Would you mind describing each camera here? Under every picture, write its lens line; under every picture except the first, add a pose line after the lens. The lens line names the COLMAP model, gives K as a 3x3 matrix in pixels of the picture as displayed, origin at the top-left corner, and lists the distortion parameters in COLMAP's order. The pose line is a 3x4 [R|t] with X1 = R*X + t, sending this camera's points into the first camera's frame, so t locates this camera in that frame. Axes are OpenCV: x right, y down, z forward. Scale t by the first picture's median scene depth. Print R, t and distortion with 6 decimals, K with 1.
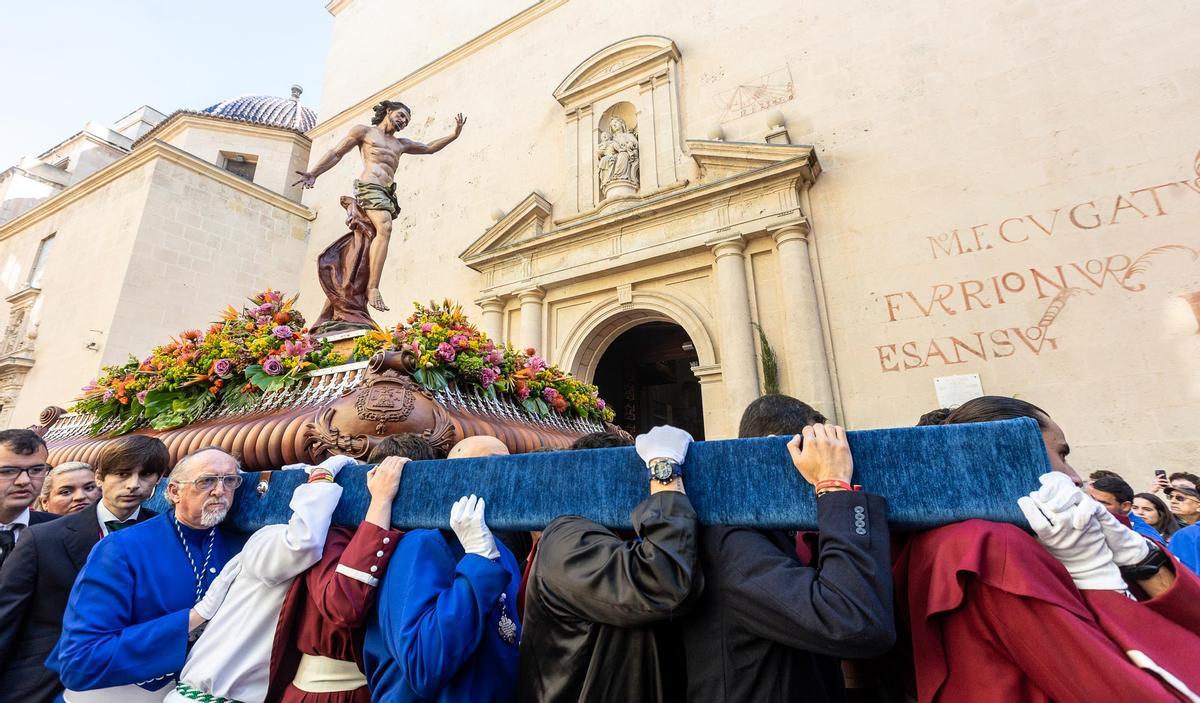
lens RADIAL K [[519.1, 0, 599.4], [0, 519.1, 321.6], [0, 0, 1]] dist [-0.001108, -0.000439]
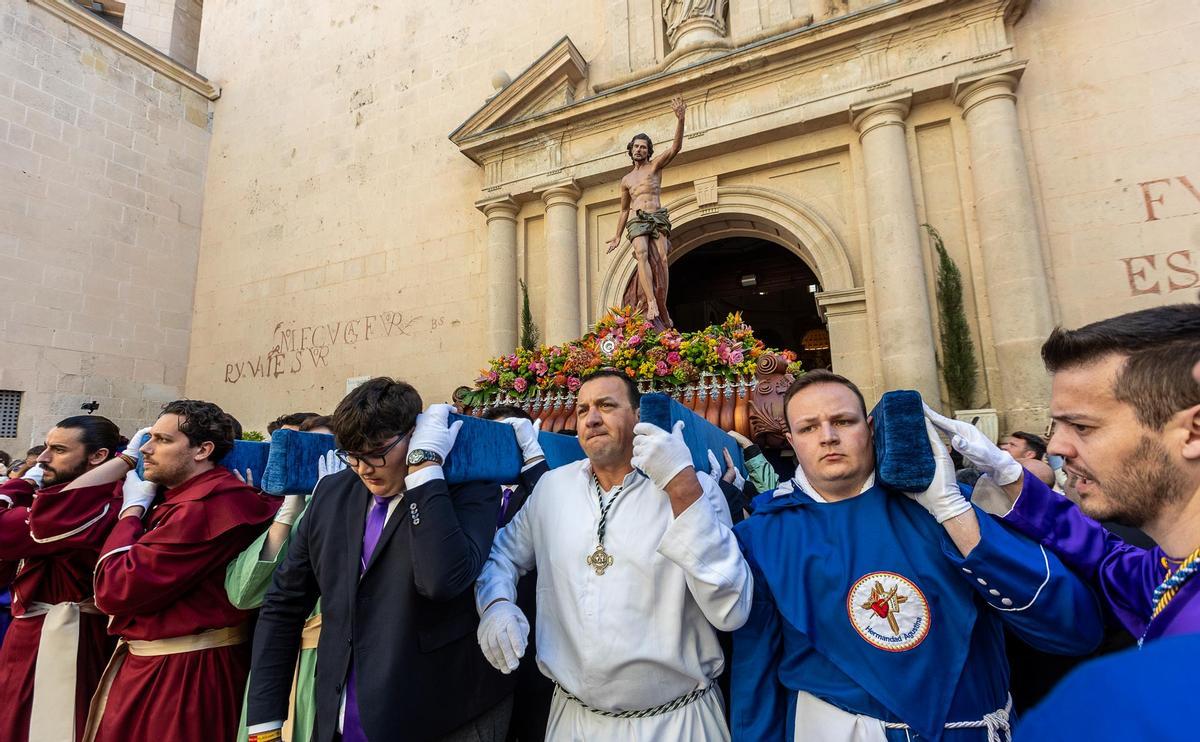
lens RADIAL K [[552.8, 0, 600.0], [0, 552.8, 371.0], [0, 0, 1]] dist [0.003133, -0.000462]
pose [[0.995486, 0.009648, 0.094415, -0.158338], [-0.024365, 0.987459, 0.155983, 0.071434], [-0.091726, -0.157579, 0.983237, 0.239383]]
